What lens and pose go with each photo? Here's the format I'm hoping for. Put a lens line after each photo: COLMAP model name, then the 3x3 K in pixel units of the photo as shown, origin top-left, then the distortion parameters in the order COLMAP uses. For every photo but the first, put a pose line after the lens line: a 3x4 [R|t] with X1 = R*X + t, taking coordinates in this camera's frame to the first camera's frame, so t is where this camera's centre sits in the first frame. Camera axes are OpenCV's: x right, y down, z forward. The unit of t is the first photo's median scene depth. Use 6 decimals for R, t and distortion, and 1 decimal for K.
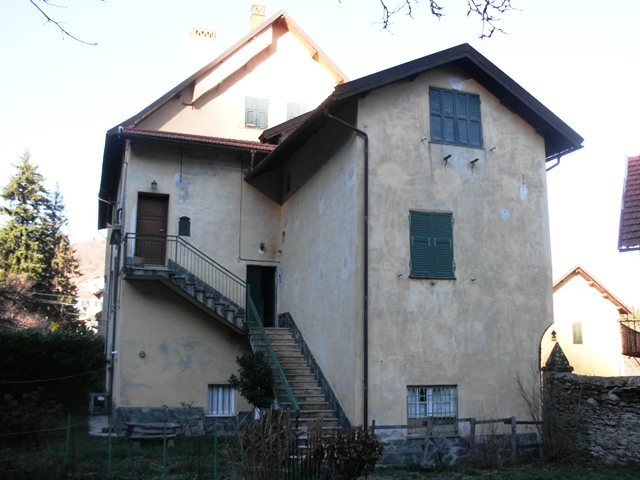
lens RADIAL K [[666.0, 0, 320.0], [0, 666.0, 240.0], [0, 0, 1]] dist [-0.181424, 0.176832]
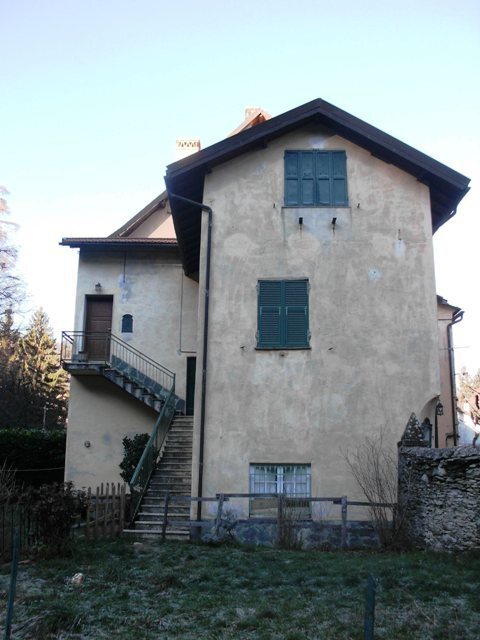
lens RADIAL K [[666.0, 0, 236.2], [0, 666.0, 332.2], [0, 0, 1]] dist [-0.181424, 0.176832]
pose [[0.931466, -0.074343, -0.356152, 0.422277], [0.059240, 0.996828, -0.053142, 0.075795], [0.358973, 0.028402, 0.932916, 0.093155]]
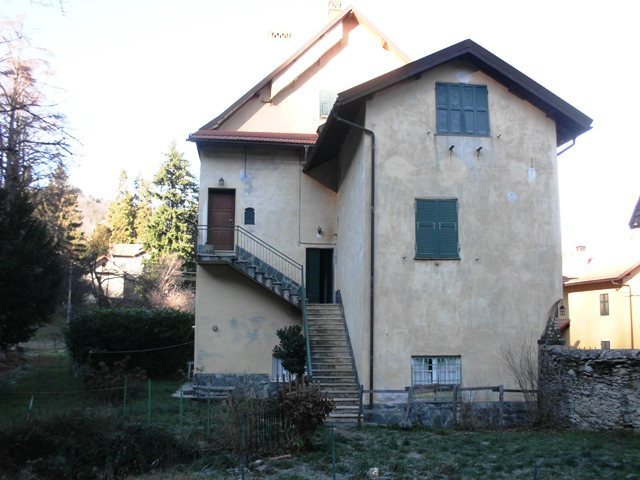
lens RADIAL K [[666.0, 0, 320.0], [0, 666.0, 240.0], [0, 0, 1]] dist [-0.181424, 0.176832]
pose [[0.972128, -0.031667, -0.232300, 0.225209], [0.041929, 0.998345, 0.039368, -0.024692], [0.230669, -0.048011, 0.971847, -0.111253]]
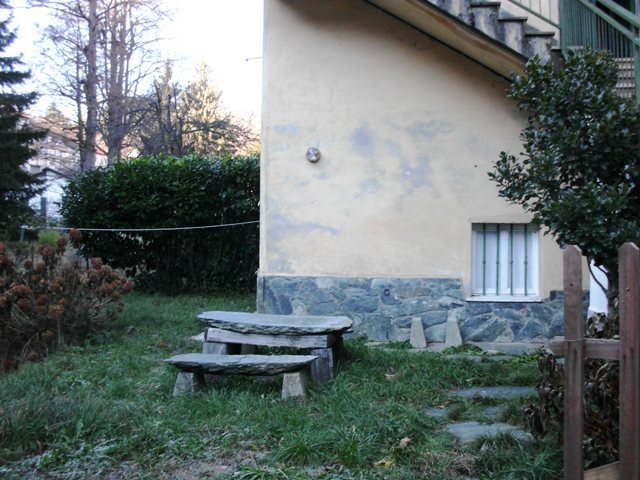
lens RADIAL K [[666.0, 0, 320.0], [0, 666.0, 240.0], [0, 0, 1]] dist [-0.181424, 0.176832]
pose [[0.877744, -0.007801, -0.479067, -0.069596], [0.088559, 0.985281, 0.146213, 0.198204], [0.470875, -0.170763, 0.865515, 0.733985]]
